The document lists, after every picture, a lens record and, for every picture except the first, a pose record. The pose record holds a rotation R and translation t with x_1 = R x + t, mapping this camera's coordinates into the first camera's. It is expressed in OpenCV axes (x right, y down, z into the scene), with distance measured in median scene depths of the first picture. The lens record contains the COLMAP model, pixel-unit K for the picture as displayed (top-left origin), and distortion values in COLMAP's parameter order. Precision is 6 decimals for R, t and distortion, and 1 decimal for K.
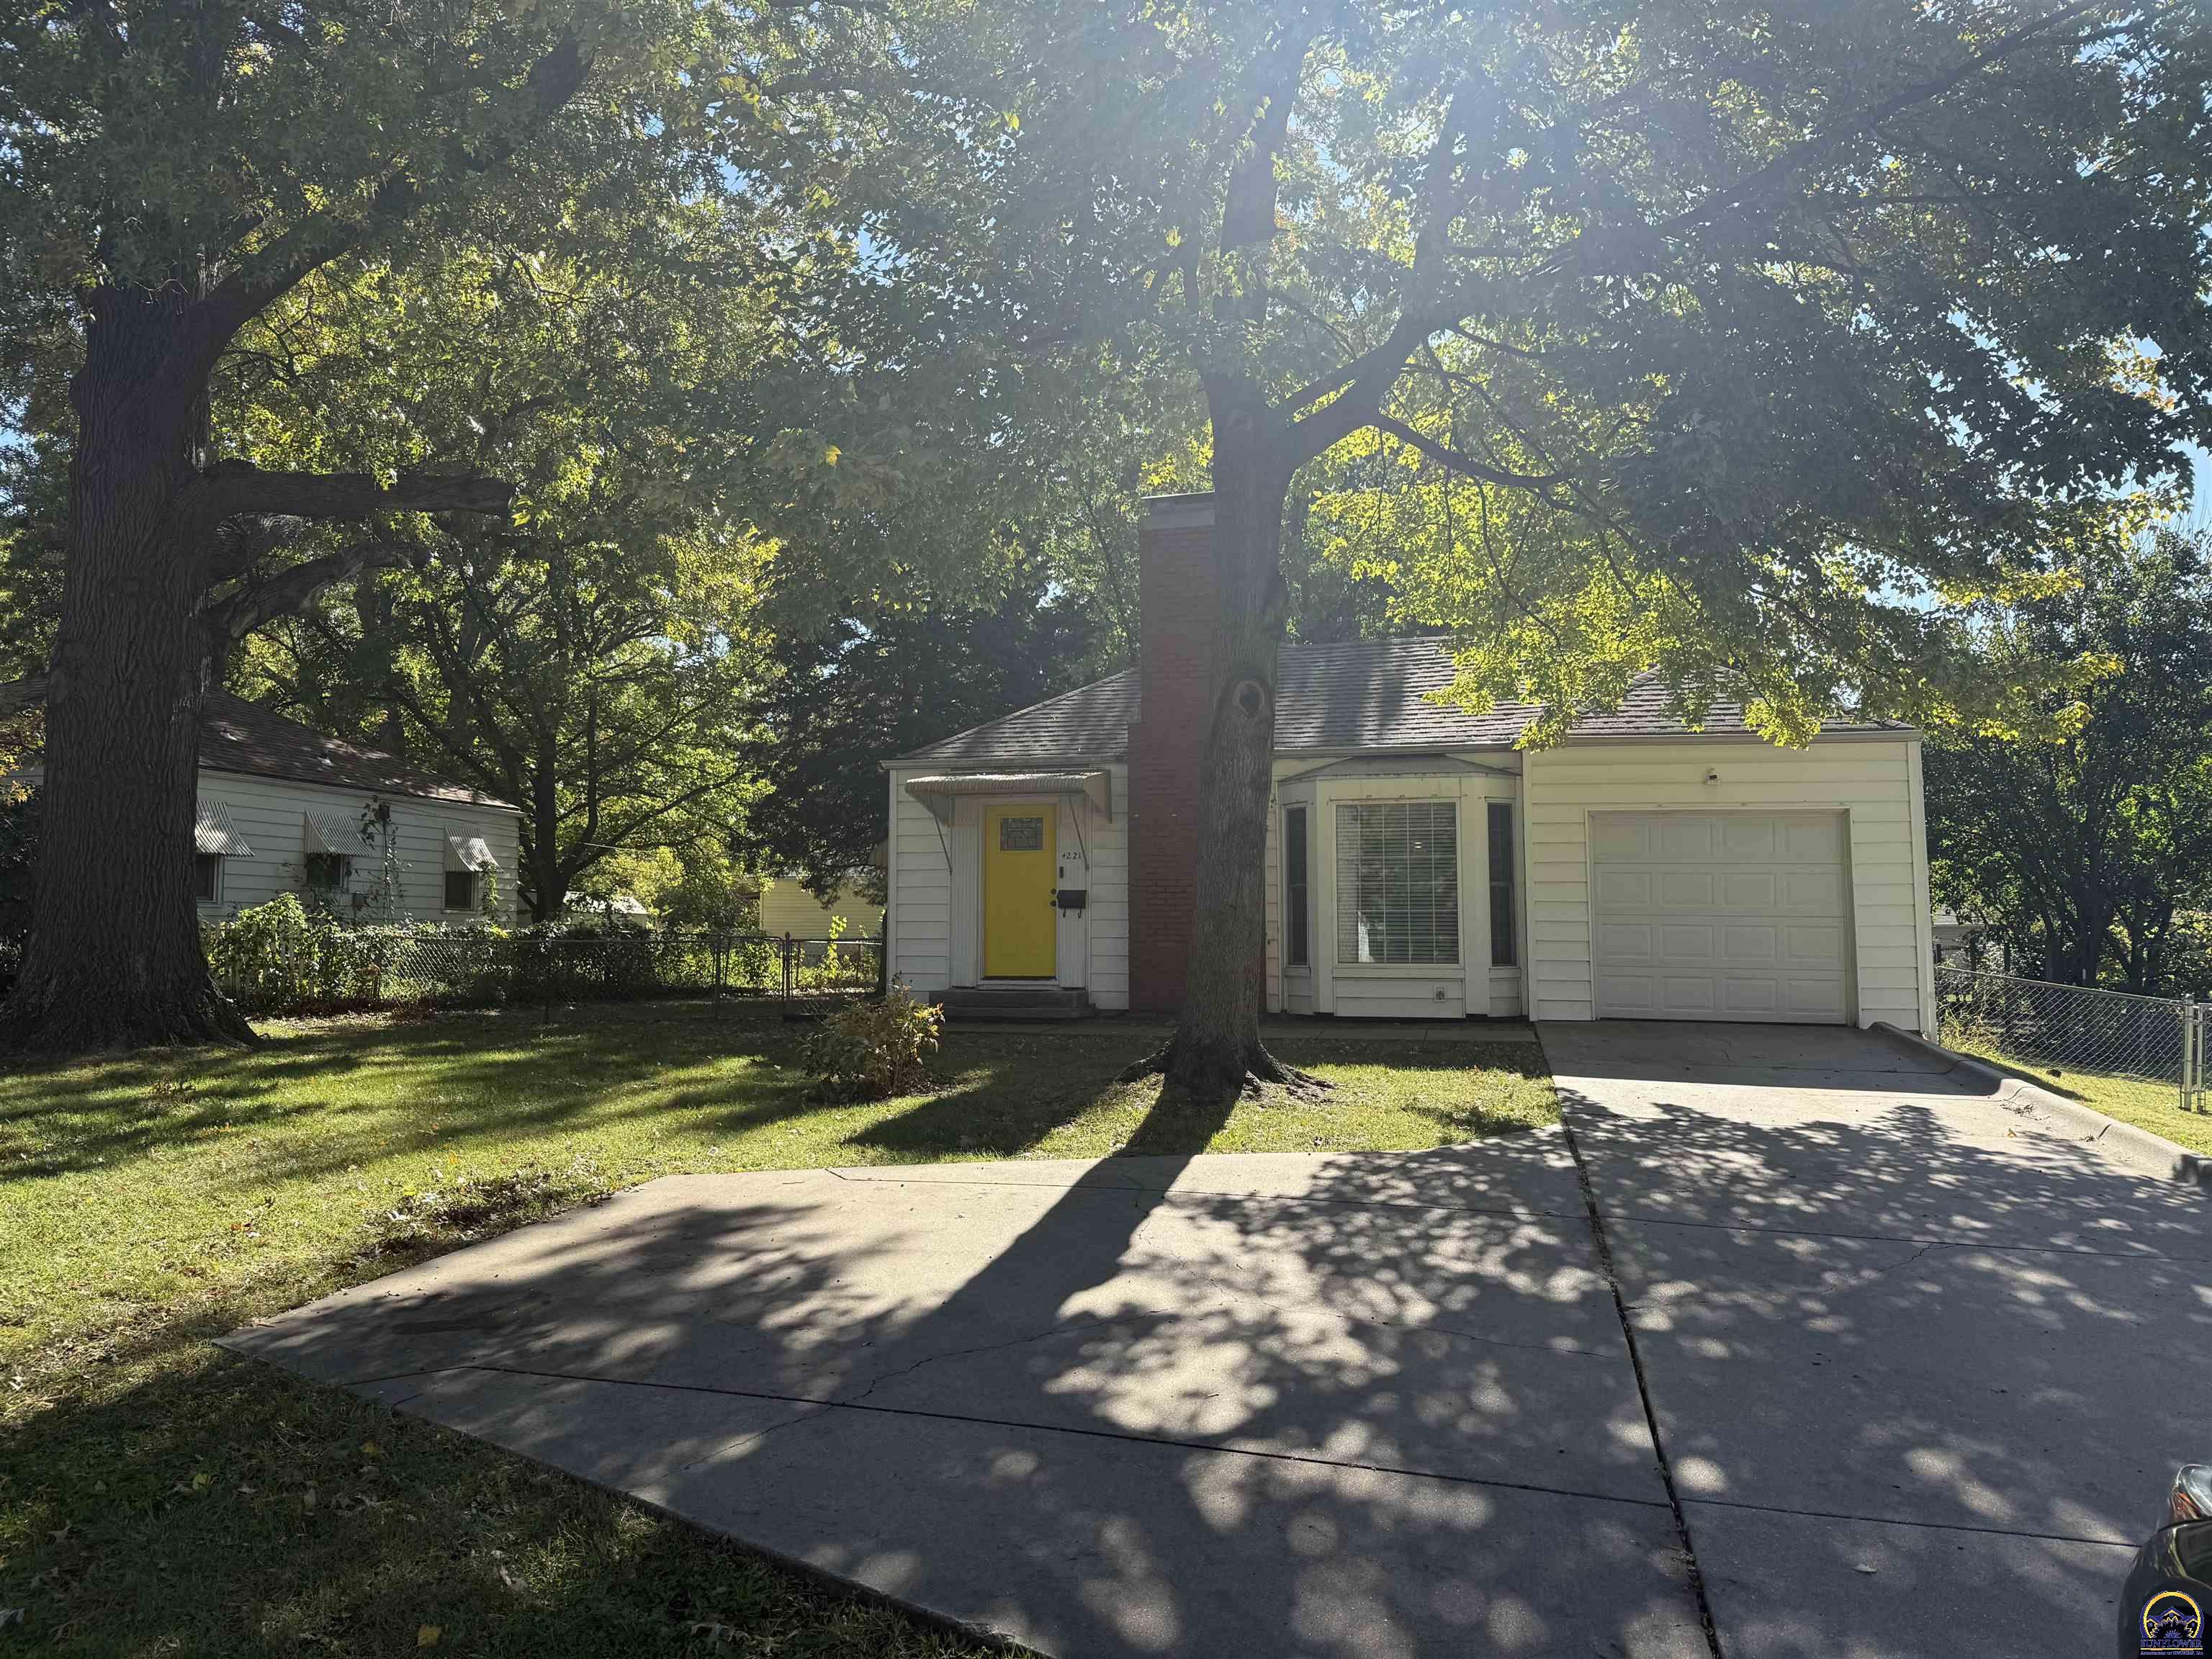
lens RADIAL K [[1537.4, 0, 1114.9], [0, 1537.4, 840.1], [0, 0, 1]] dist [0.113041, -0.142742]
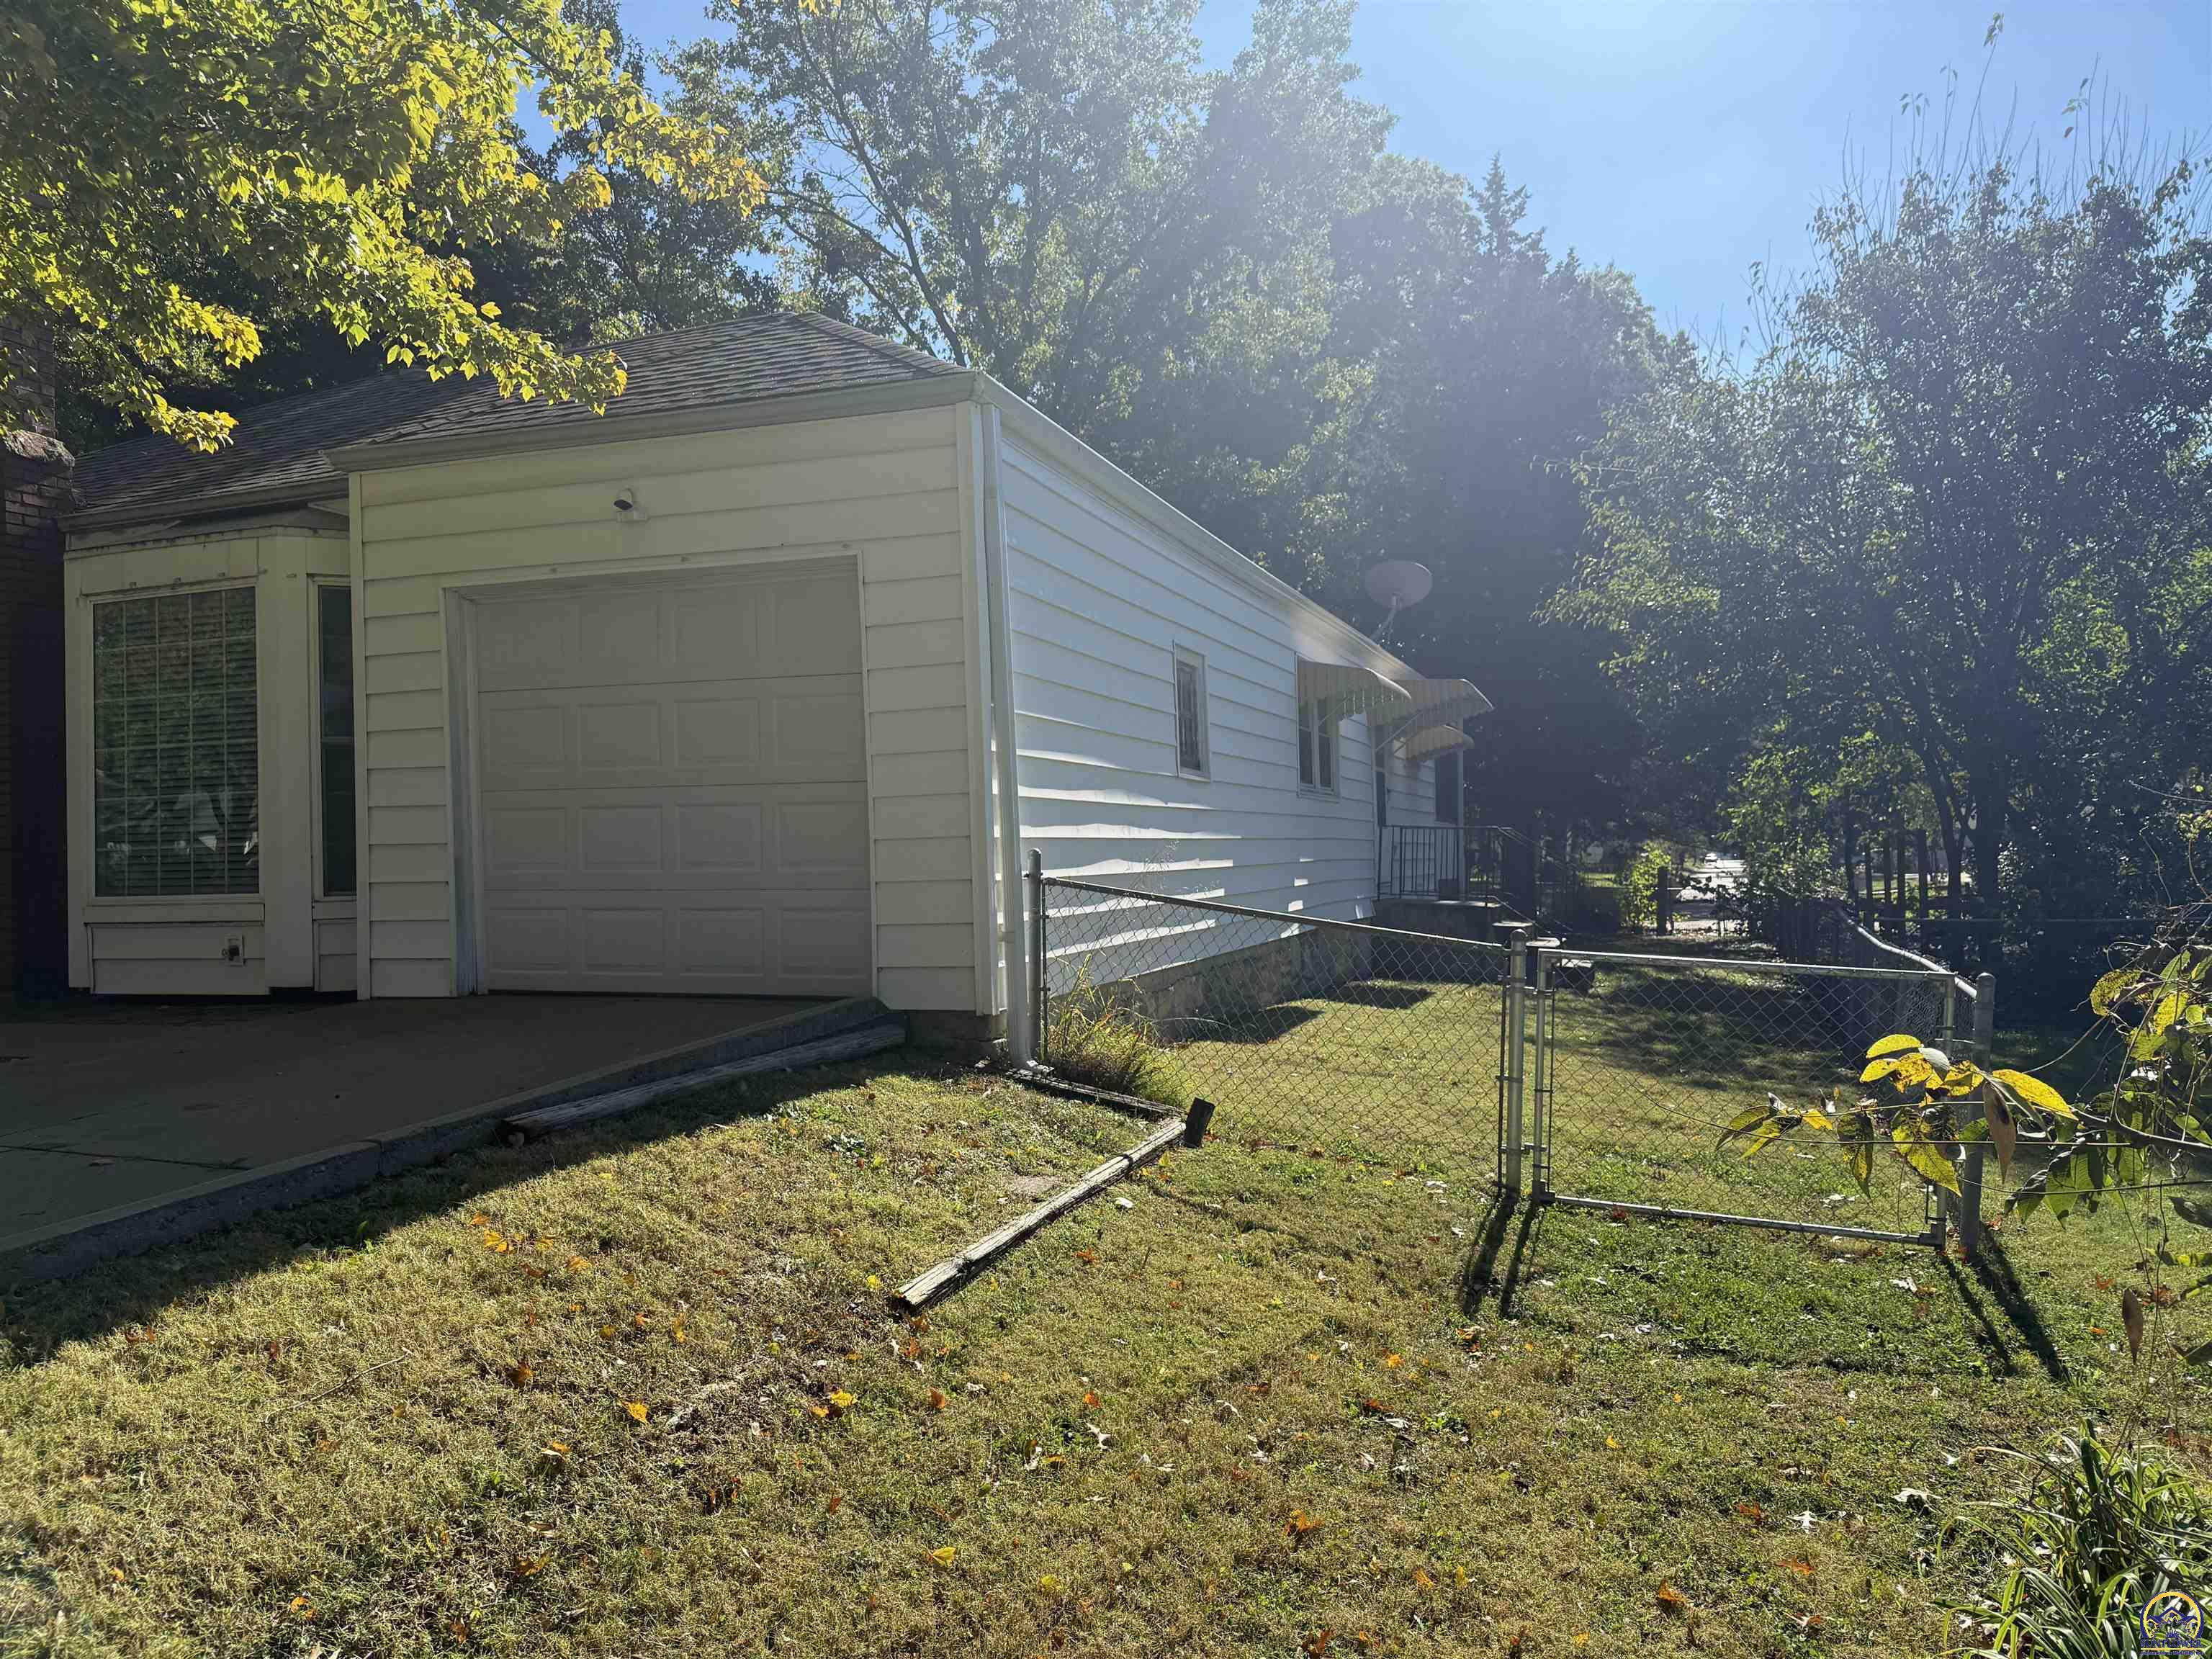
lens RADIAL K [[1530.1, 0, 1101.9], [0, 1530.1, 864.4], [0, 0, 1]] dist [0.128933, -0.131189]
pose [[0.992679, -0.022003, -0.118762, 0.558121], [0.029316, 0.997756, 0.060188, 0.045150], [0.117172, -0.063230, 0.991097, 0.492948]]
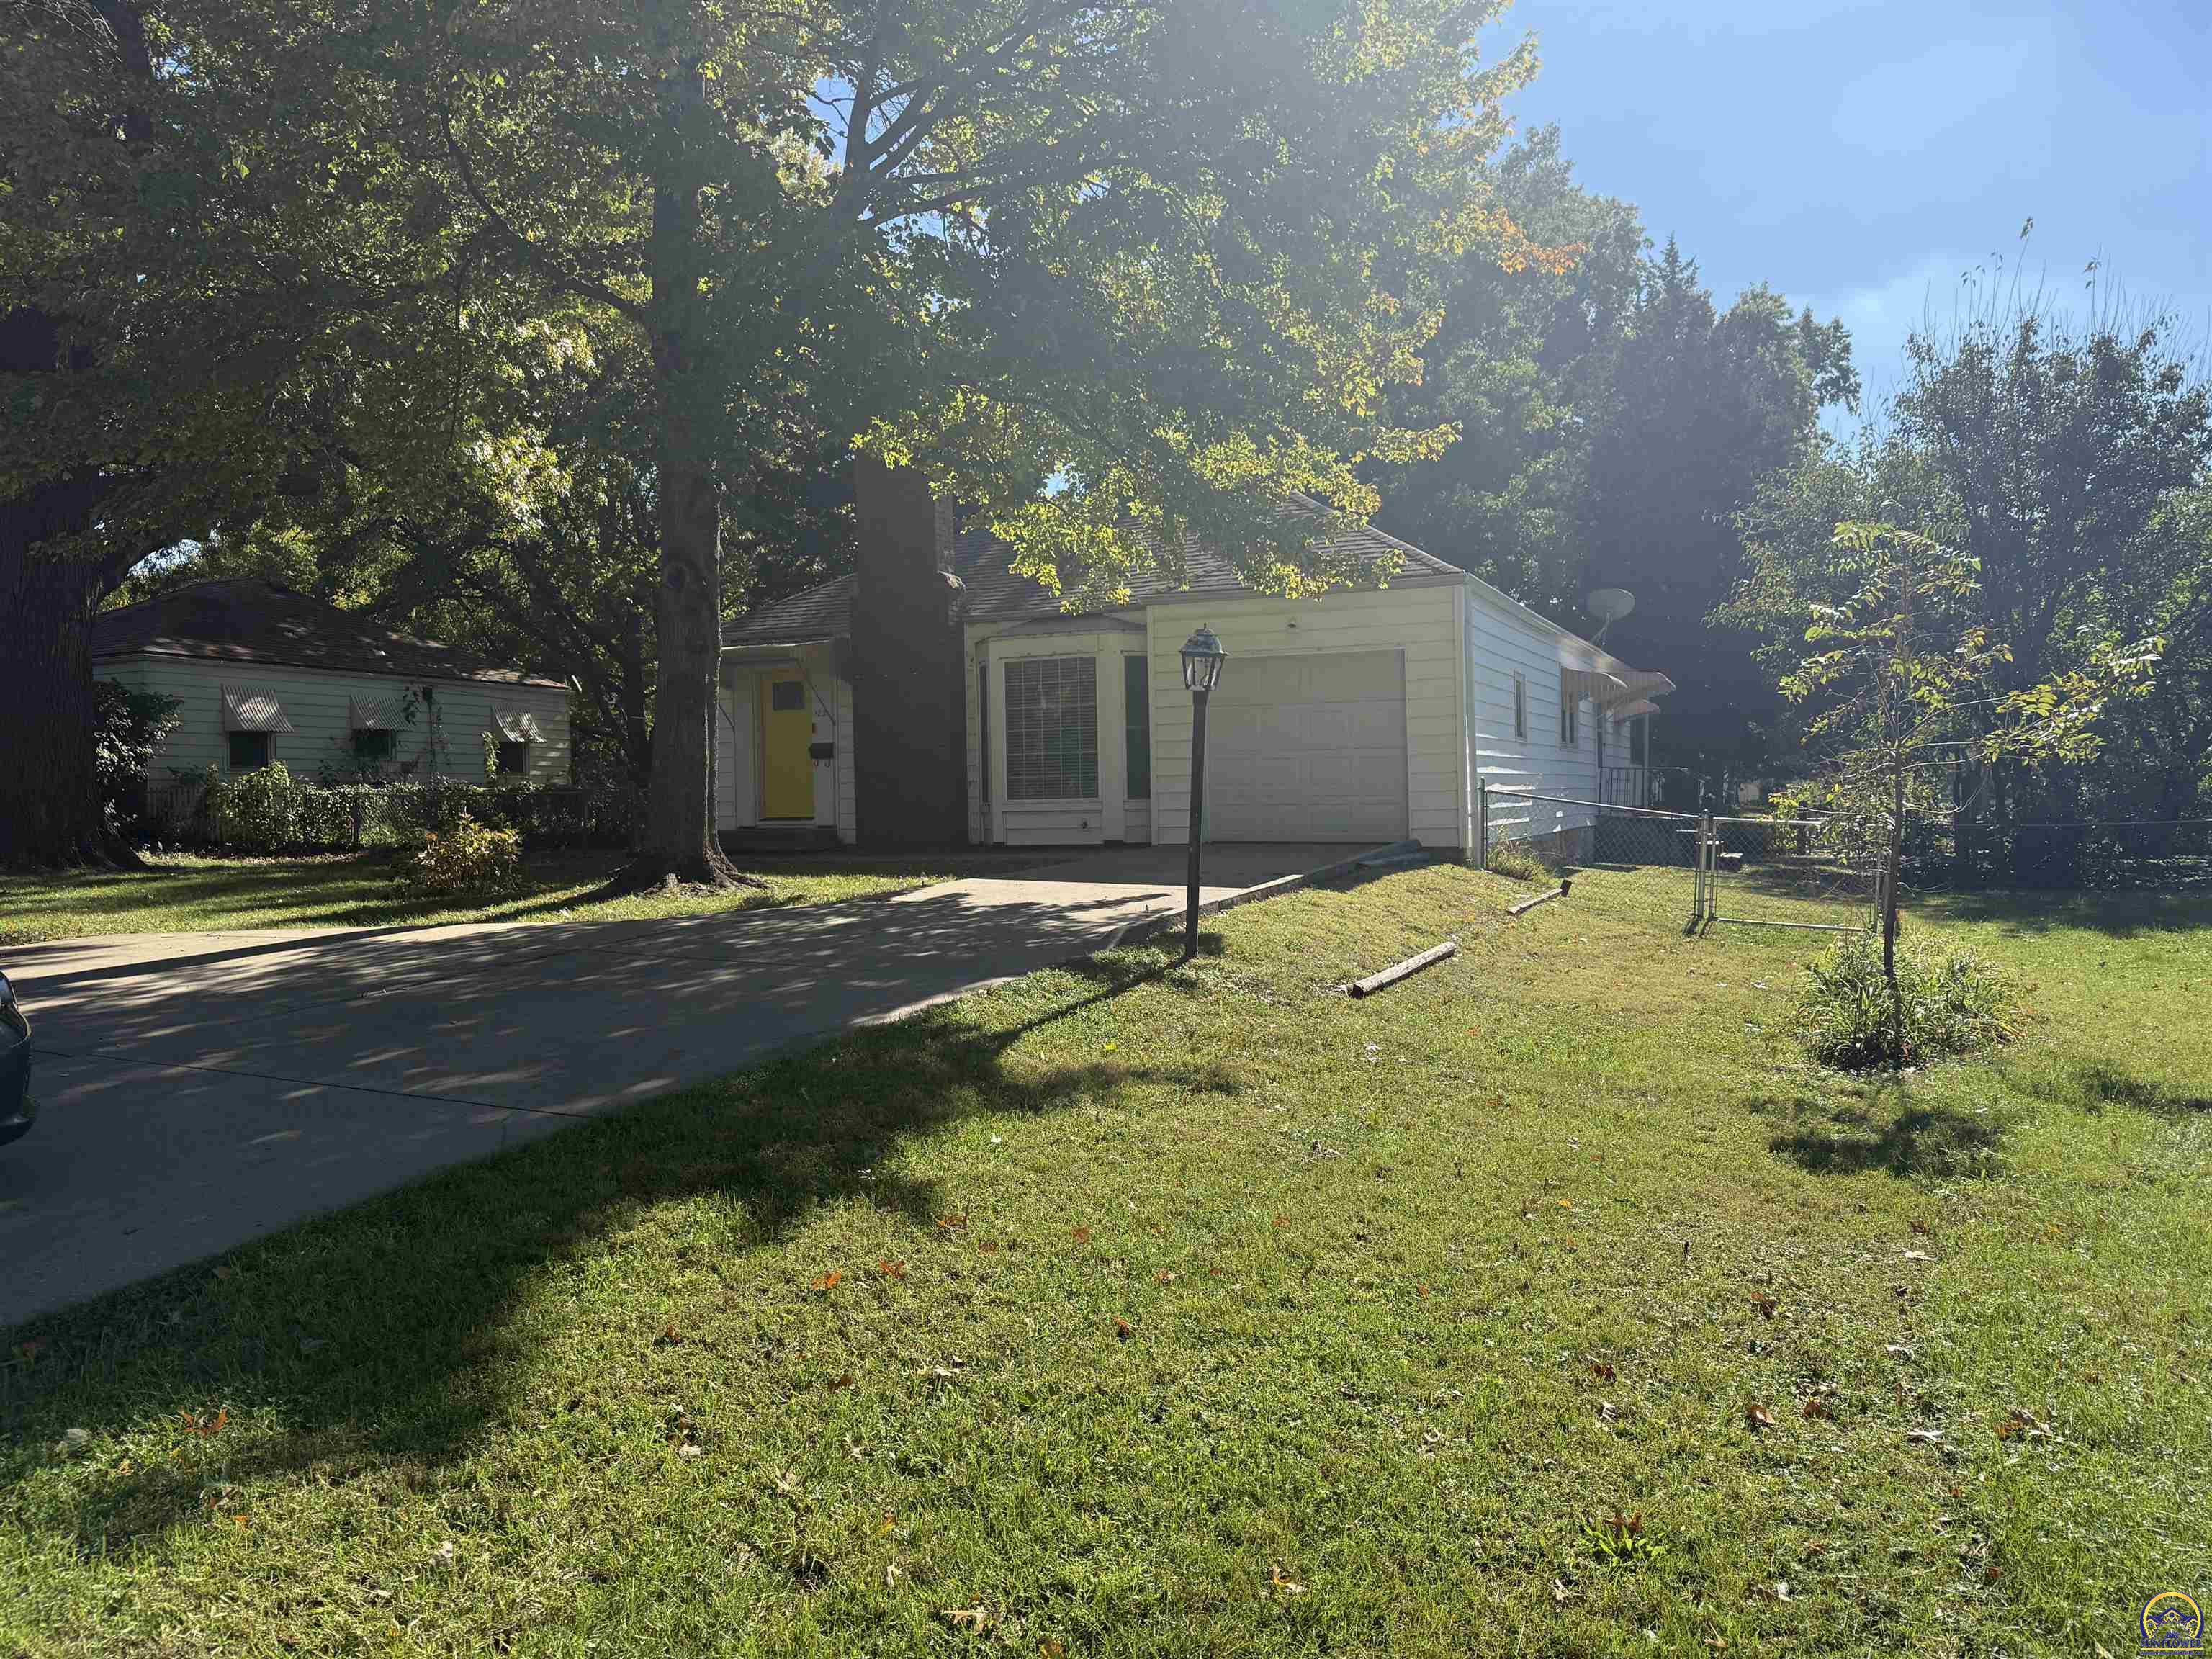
lens RADIAL K [[1537.4, 0, 1114.9], [0, 1537.4, 840.1], [0, 0, 1]] dist [0.113041, -0.142742]
pose [[0.980271, -0.011906, -0.197298, 0.449386], [0.028369, 0.996324, 0.080828, 0.018843], [0.195611, -0.084830, 0.977006, -0.115288]]
